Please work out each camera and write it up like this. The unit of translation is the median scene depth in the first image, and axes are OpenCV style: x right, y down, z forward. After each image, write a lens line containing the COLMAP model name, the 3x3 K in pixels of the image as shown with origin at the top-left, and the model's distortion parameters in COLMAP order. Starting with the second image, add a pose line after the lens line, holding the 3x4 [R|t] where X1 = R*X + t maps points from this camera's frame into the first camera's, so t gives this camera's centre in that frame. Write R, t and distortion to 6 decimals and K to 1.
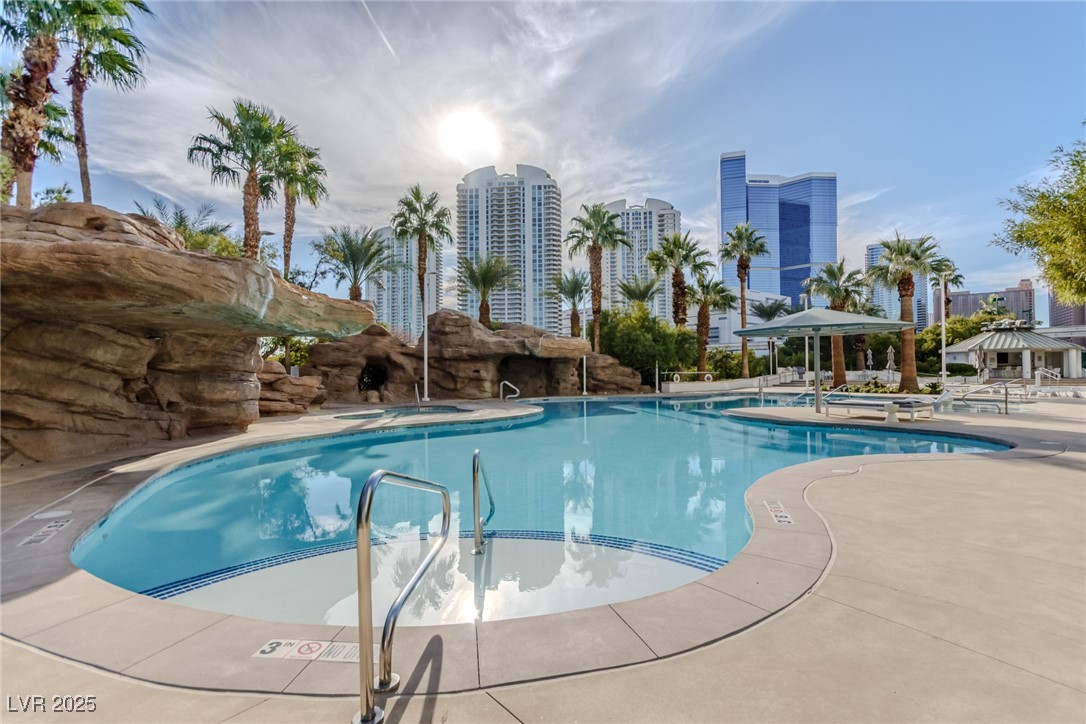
lens RADIAL K [[509.4, 0, 546.3], [0, 509.4, 363.0], [0, 0, 1]] dist [0.004367, 0.001132]
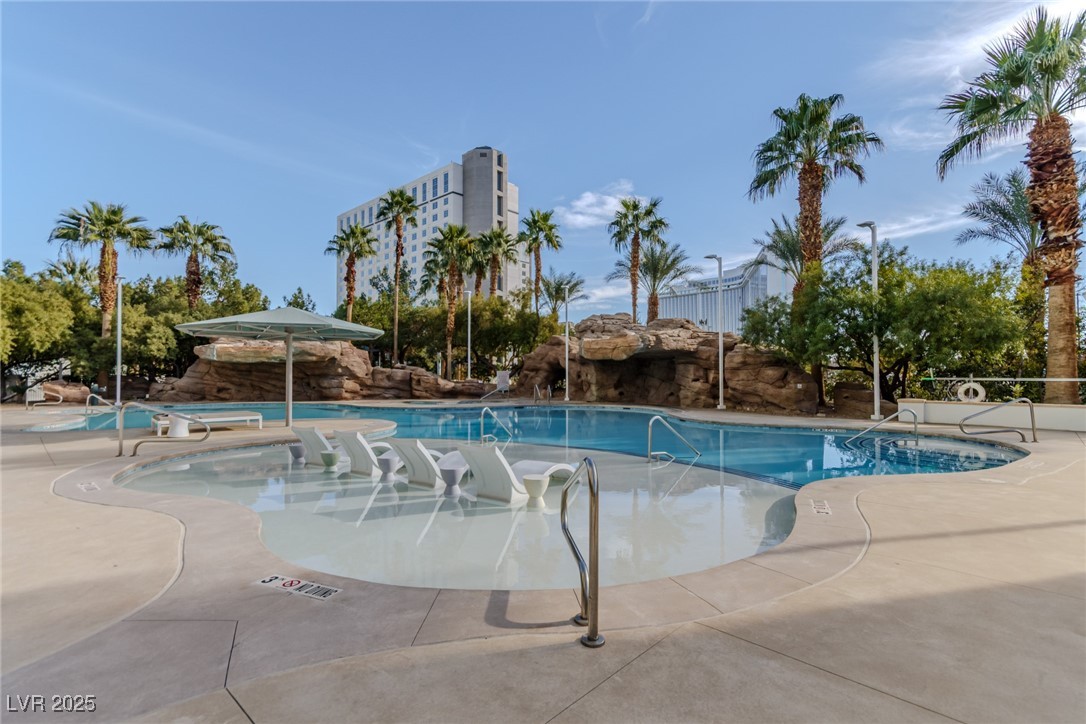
lens RADIAL K [[509.4, 0, 548.6], [0, 509.4, 365.2], [0, 0, 1]] dist [0.004367, 0.001132]
pose [[0.062906, -0.017258, -0.997870, 0.745442], [0.020594, 0.999660, -0.015991, 0.011672], [0.997807, -0.019545, 0.063240, 0.764341]]
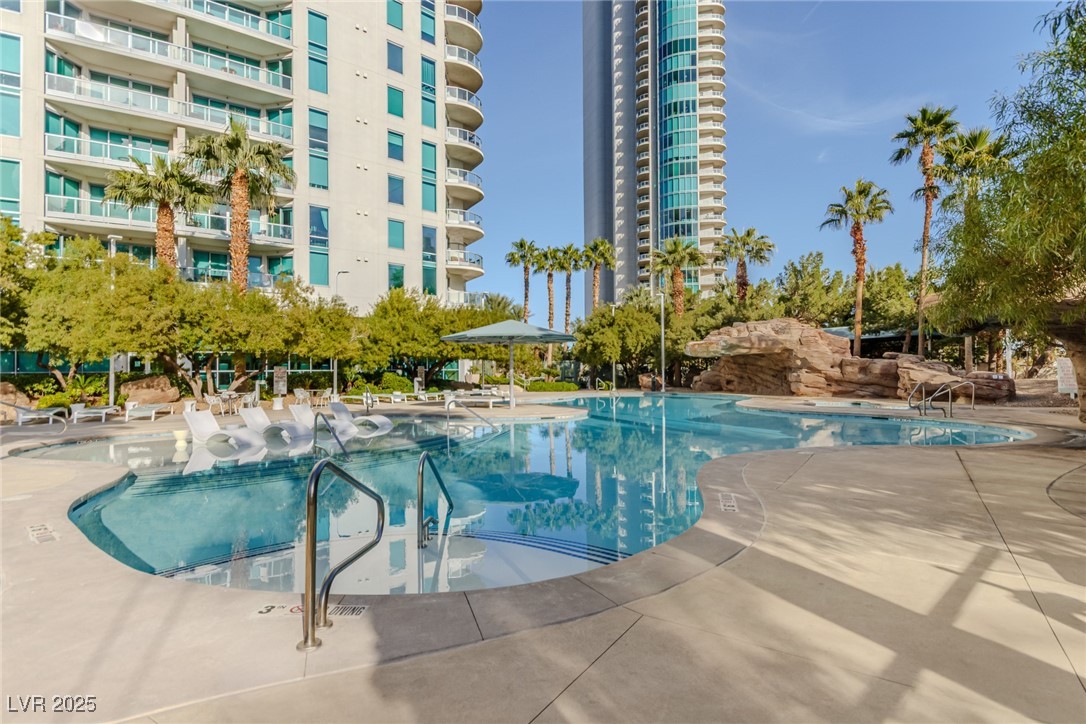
lens RADIAL K [[556.6, 0, 544.3], [0, 556.6, 364.1], [0, 0, 1]] dist [0.005851, 0.000931]
pose [[-0.966670, 0.008182, -0.255893, 0.418508], [0.016256, 0.999434, -0.029451, 0.020938], [0.255507, -0.032629, -0.966256, 1.216771]]
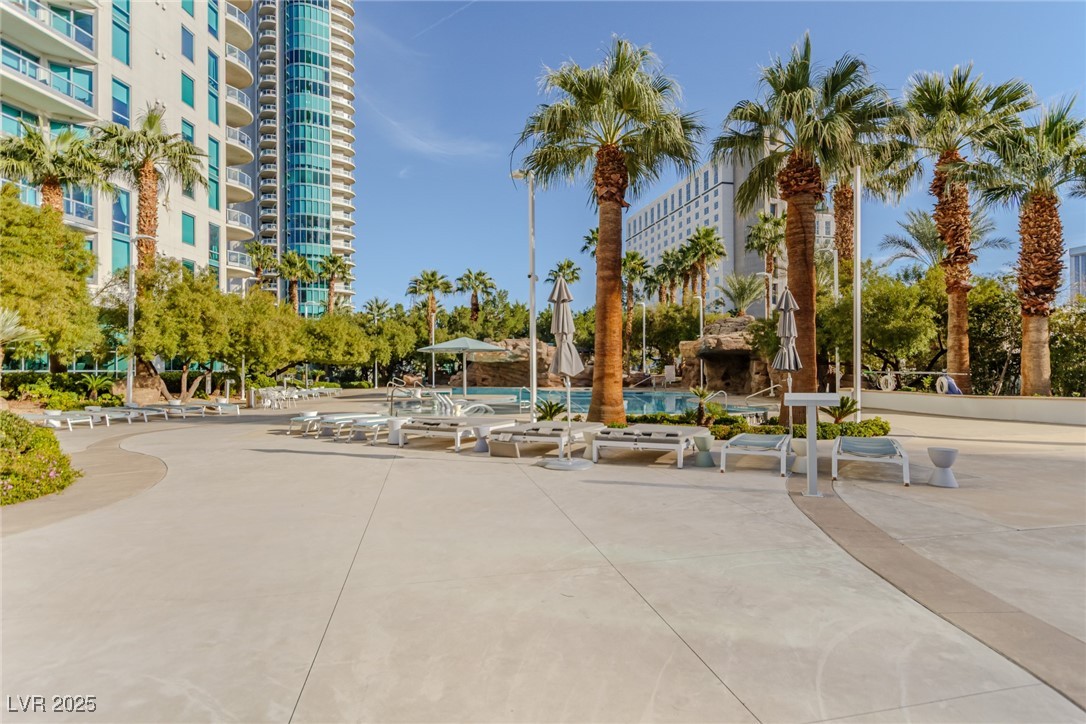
lens RADIAL K [[556.6, 0, 547.2], [0, 556.6, 367.2], [0, 0, 1]] dist [0.005851, 0.000931]
pose [[-0.506601, 0.001373, -0.862179, 1.071720], [0.023662, 0.999644, -0.012312, 0.018484], [0.861856, -0.026639, -0.506454, 1.200665]]
